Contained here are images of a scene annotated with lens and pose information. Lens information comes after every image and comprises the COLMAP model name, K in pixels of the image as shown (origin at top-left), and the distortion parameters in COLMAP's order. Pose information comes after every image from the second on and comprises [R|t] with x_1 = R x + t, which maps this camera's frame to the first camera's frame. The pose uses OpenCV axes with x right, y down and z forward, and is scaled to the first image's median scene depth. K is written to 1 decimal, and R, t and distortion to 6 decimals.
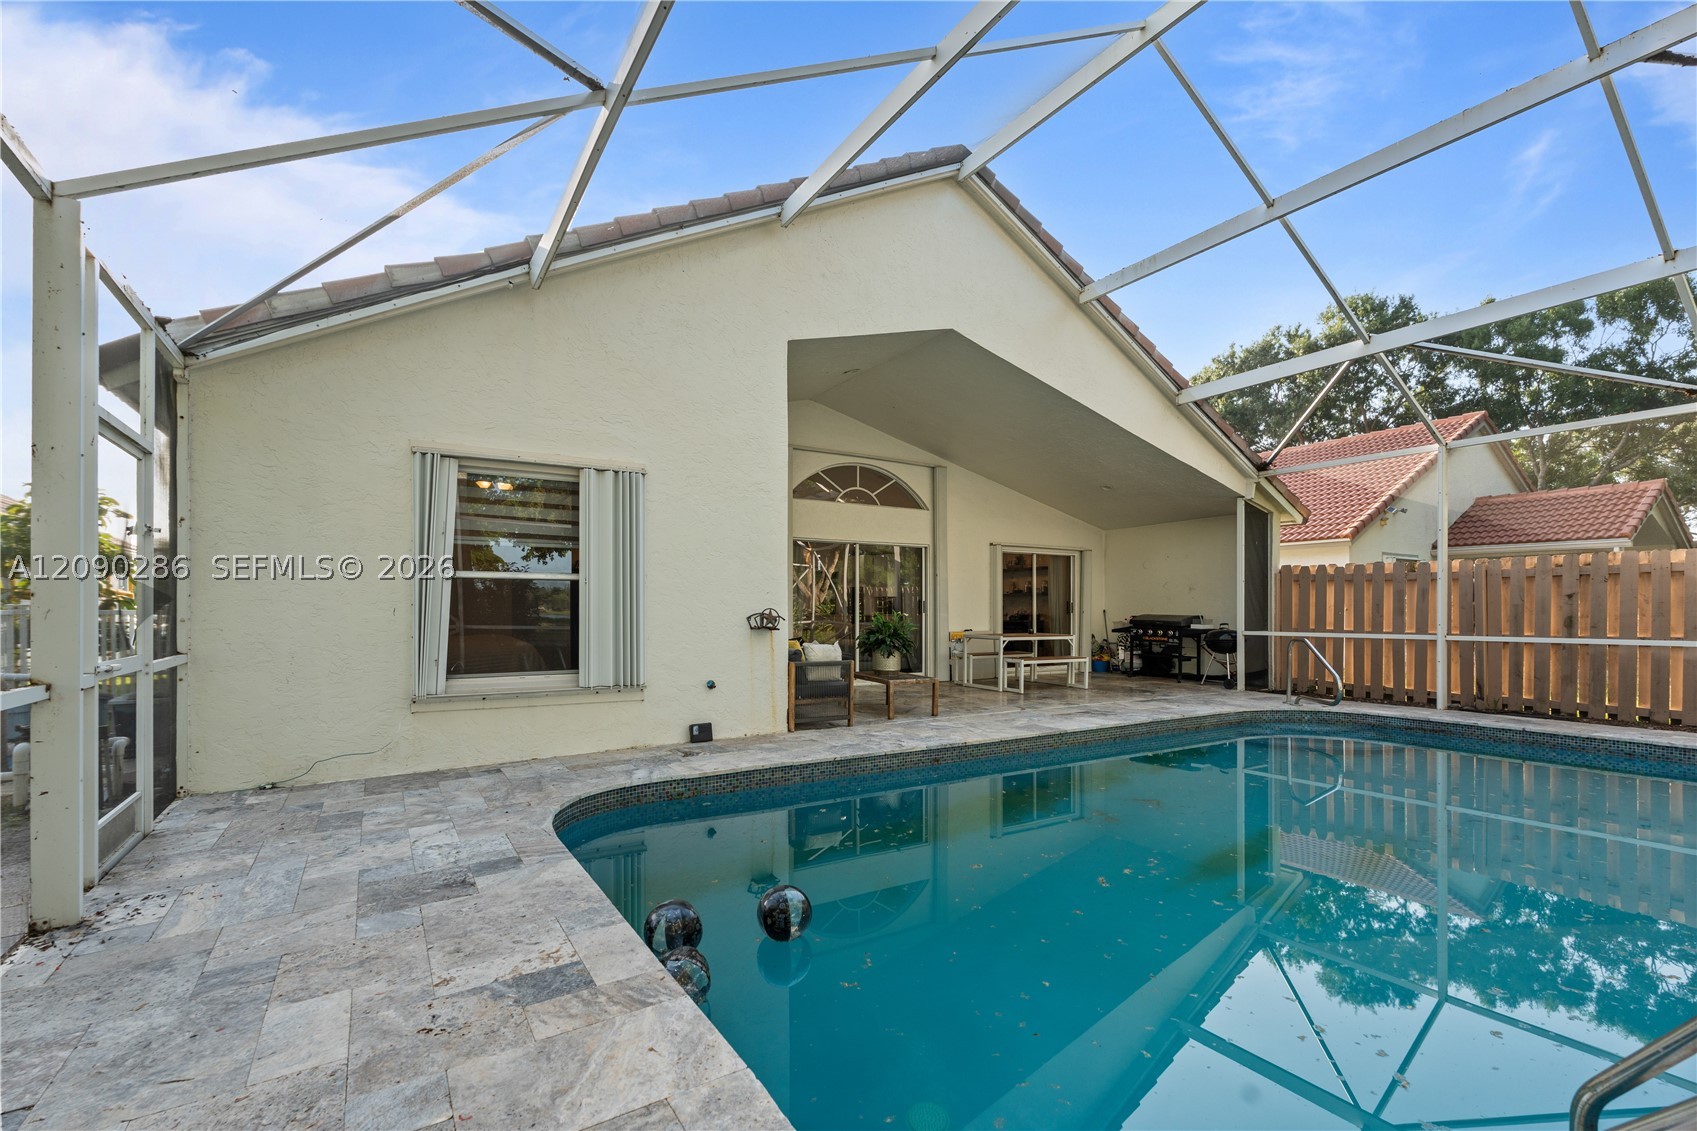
lens RADIAL K [[742.5, 0, 849.1], [0, 742.5, 613.8], [0, 0, 1]] dist [-0.004108, 0.000207]
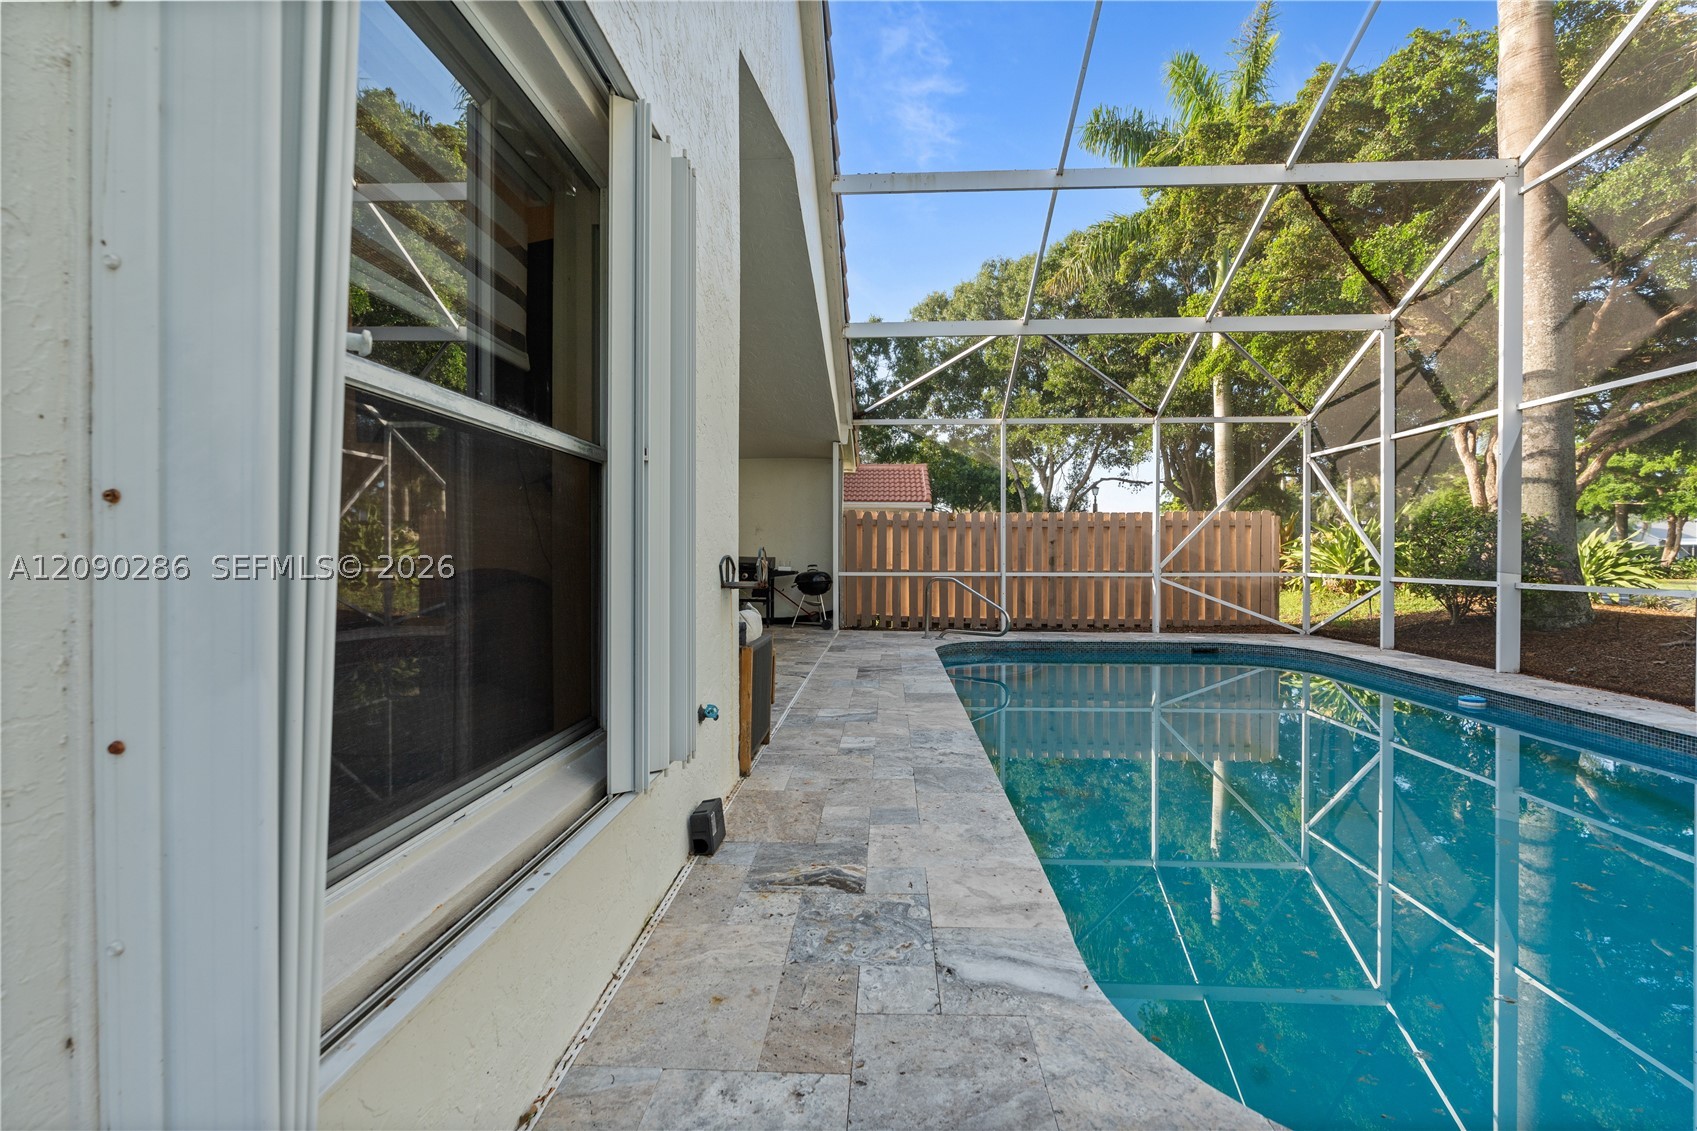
lens RADIAL K [[742.5, 0, 847.6], [0, 742.5, 560.5], [0, 0, 1]] dist [-0.004108, 0.000207]
pose [[0.585949, -0.008390, 0.810305, -0.389074], [0.000354, 0.999949, 0.010098, -0.004153], [-0.810348, -0.005630, 0.585922, 0.508041]]
